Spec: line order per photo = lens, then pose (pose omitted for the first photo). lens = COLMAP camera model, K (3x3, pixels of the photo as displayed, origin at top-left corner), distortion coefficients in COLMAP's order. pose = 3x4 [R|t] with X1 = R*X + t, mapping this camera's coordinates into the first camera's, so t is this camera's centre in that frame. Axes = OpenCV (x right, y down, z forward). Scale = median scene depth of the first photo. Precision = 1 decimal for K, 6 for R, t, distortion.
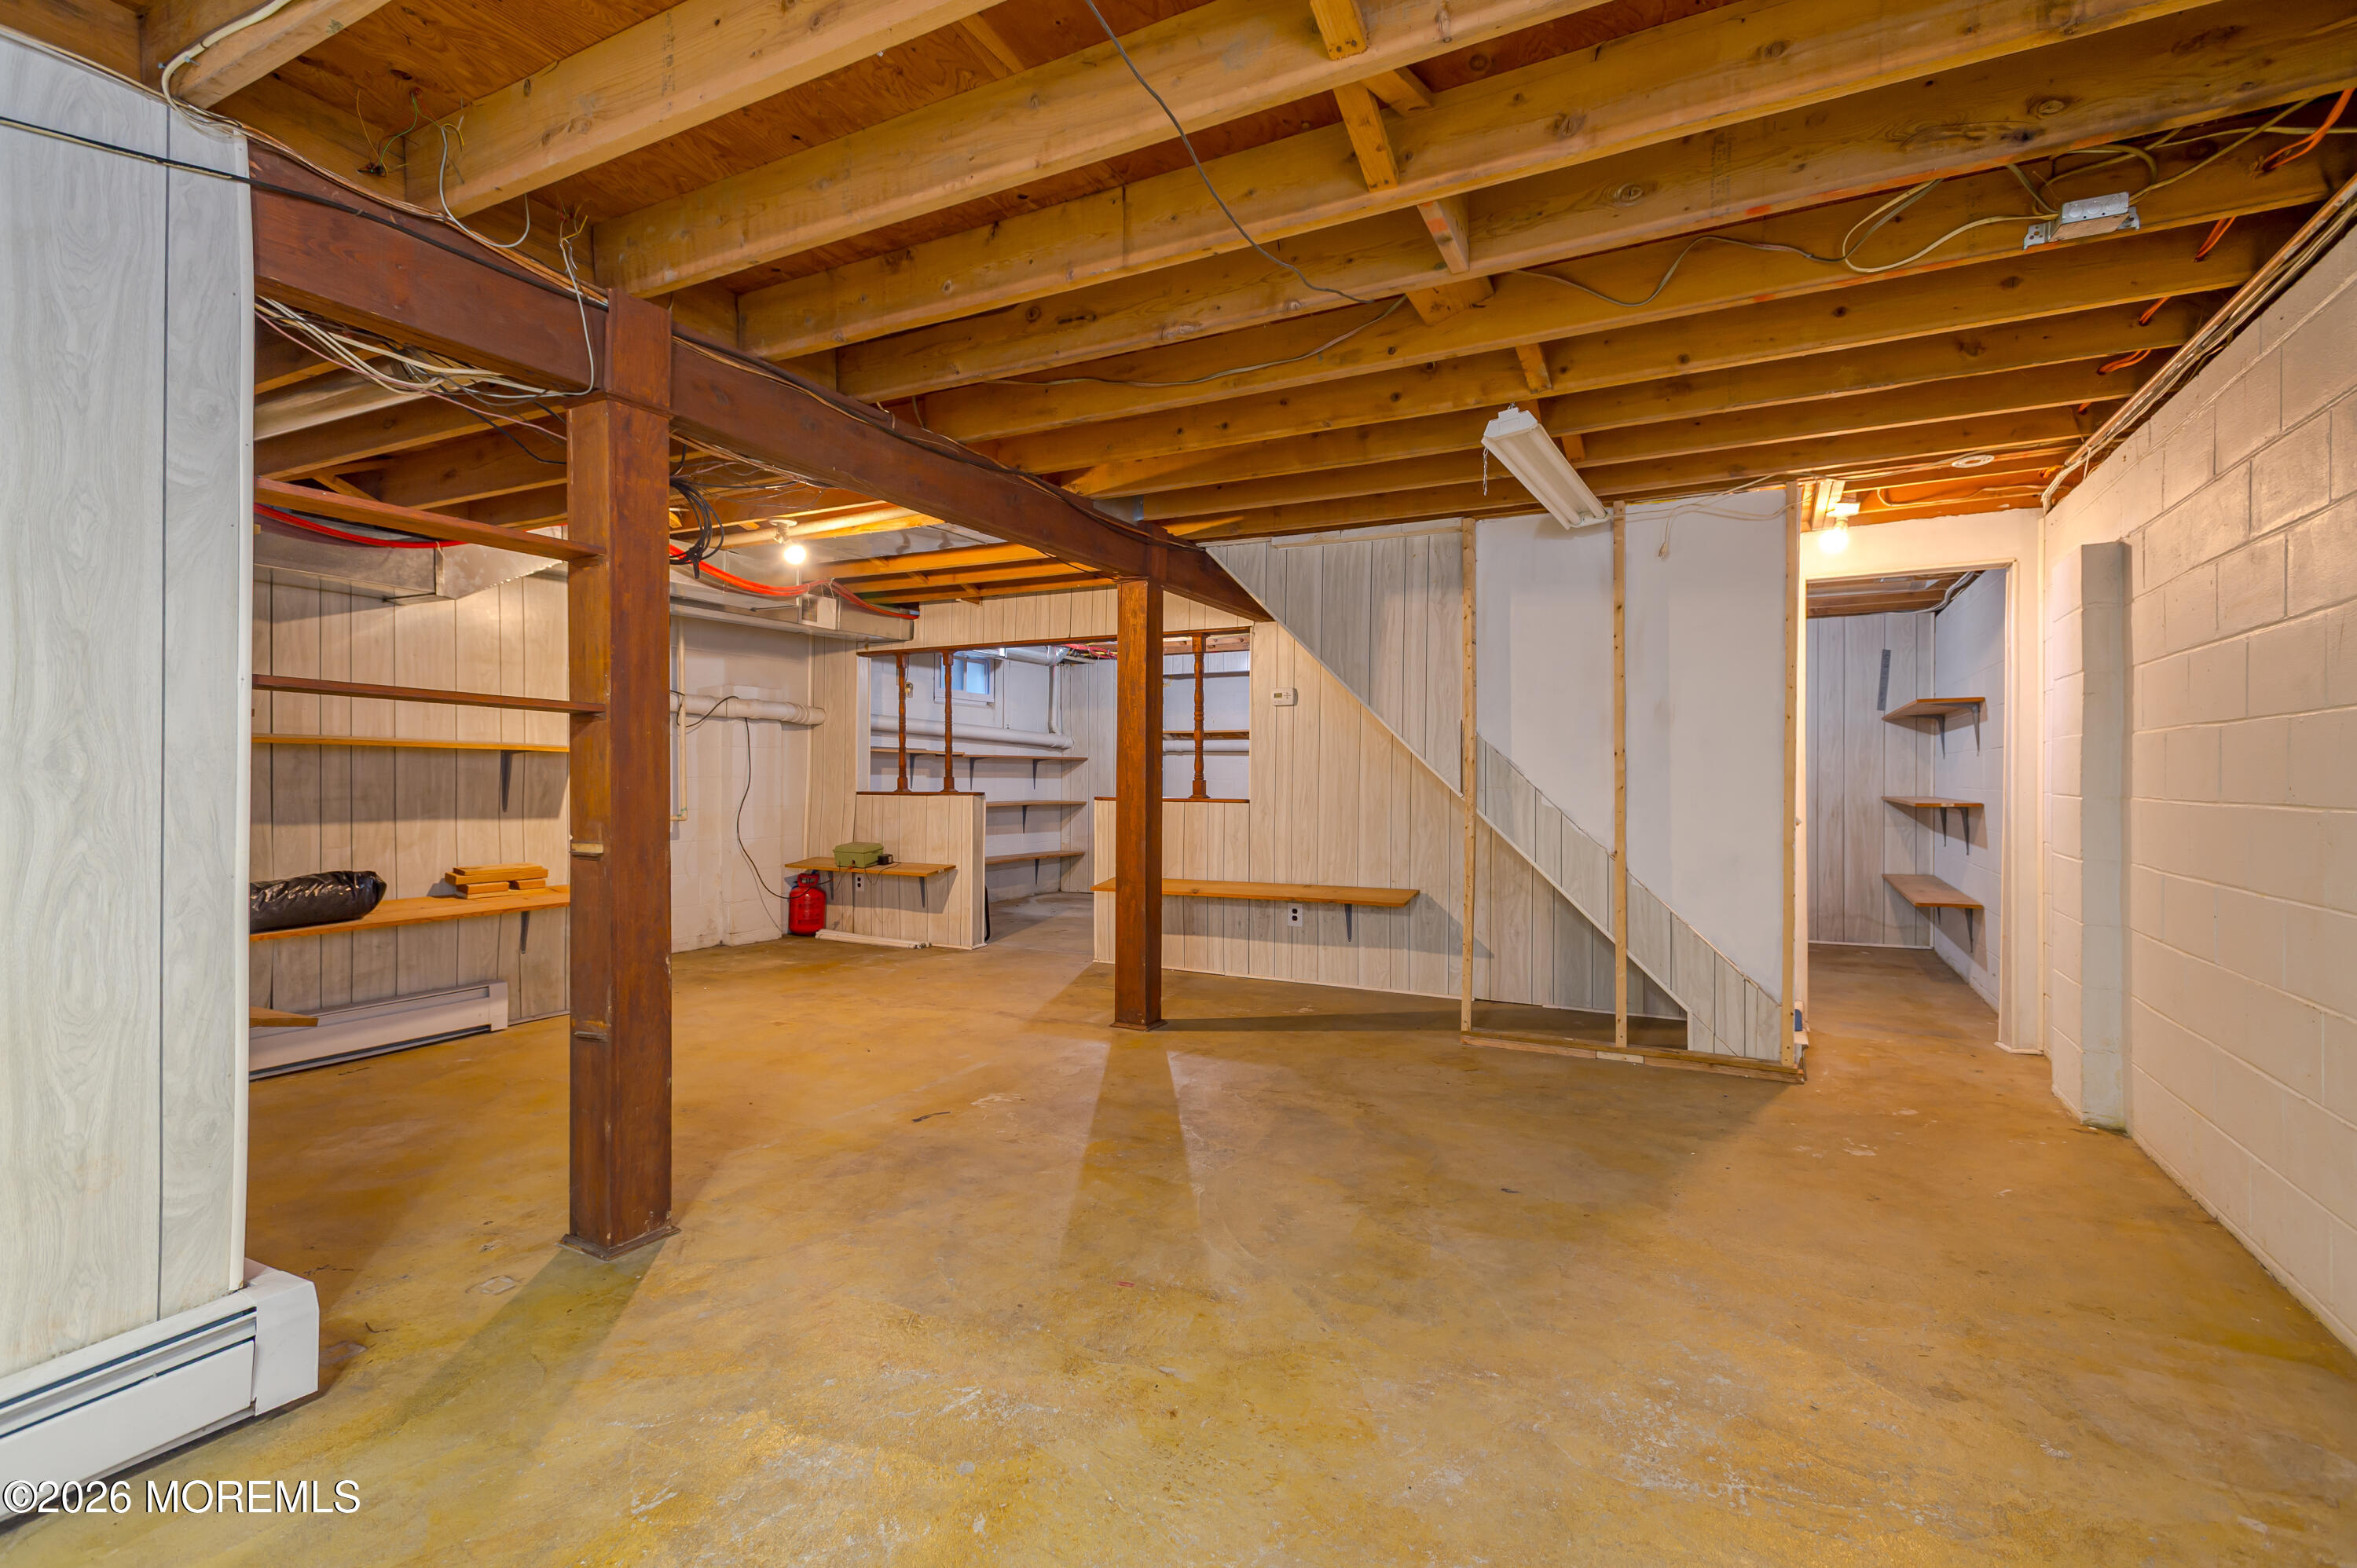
lens RADIAL K [[1095.2, 0, 1182.8], [0, 1095.2, 774.7], [0, 0, 1]] dist [0.025426, -0.009989]
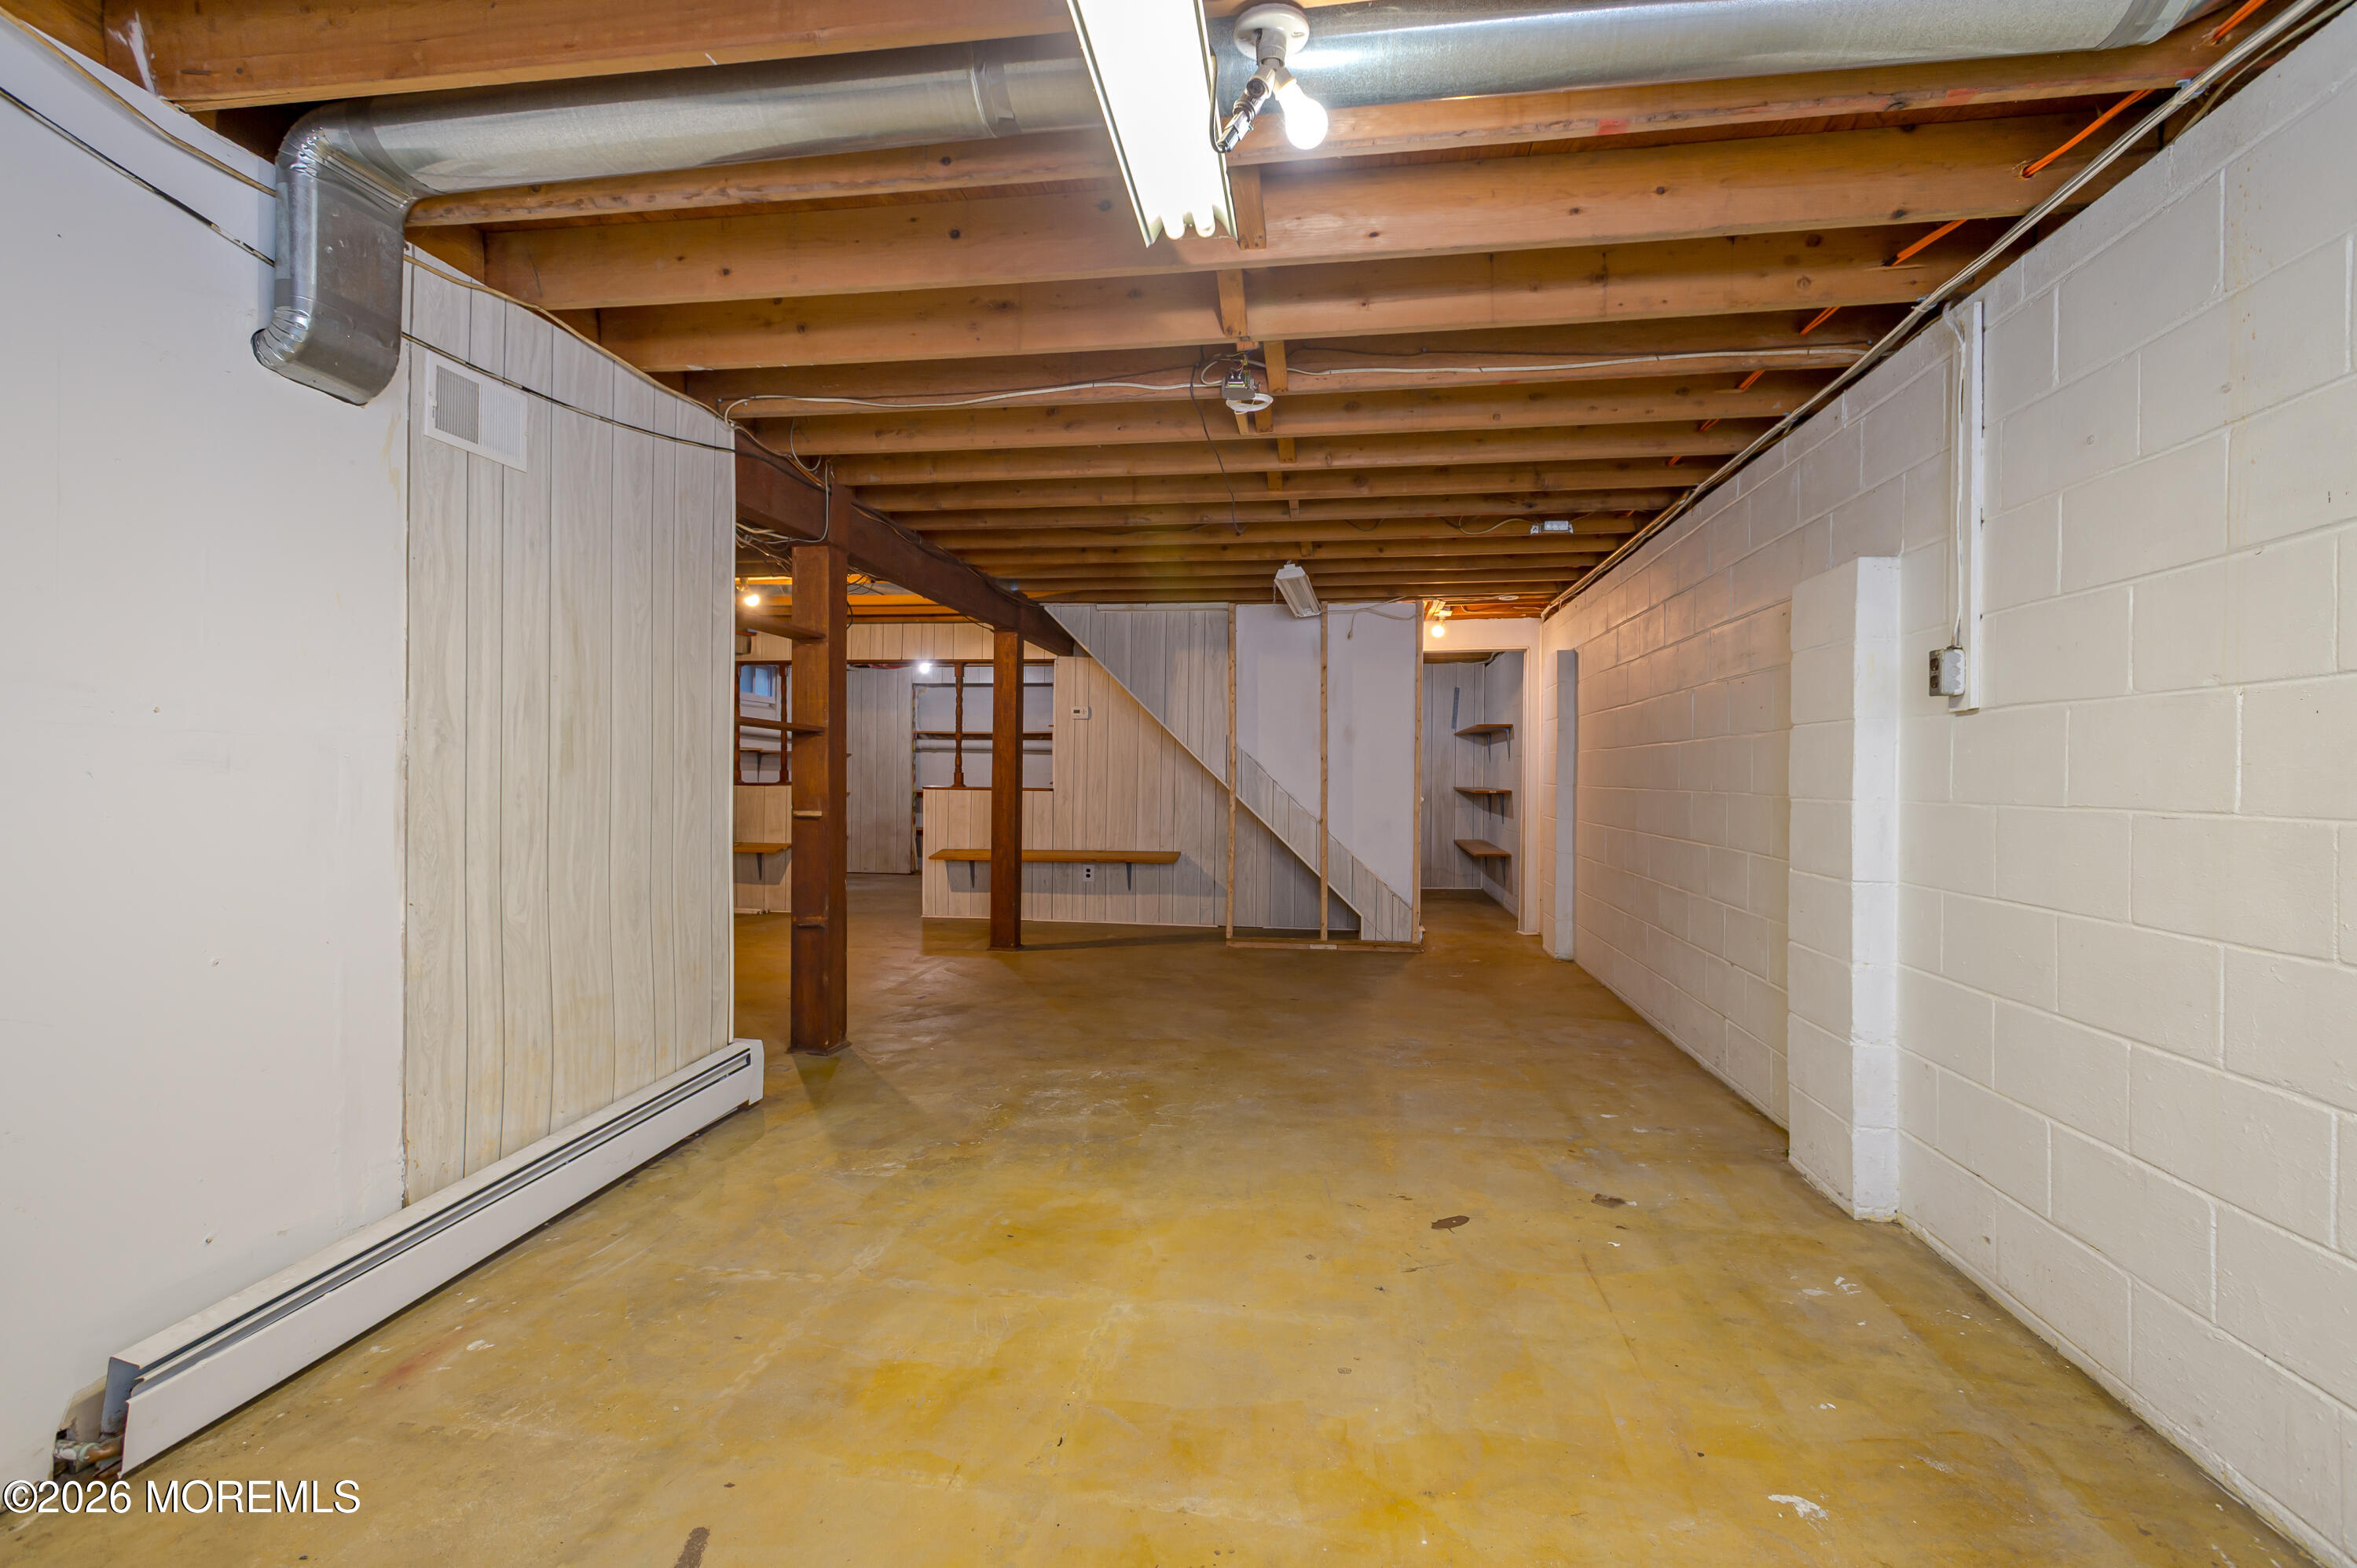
lens RADIAL K [[1100.2, 0, 1185.7], [0, 1100.2, 775.5], [0, 0, 1]] dist [0.007868, -0.001300]
pose [[0.942461, 0.004416, 0.334286, -0.311005], [-0.006517, 0.999965, 0.005164, -0.001638], [-0.334251, -0.007046, 0.942458, -0.421035]]
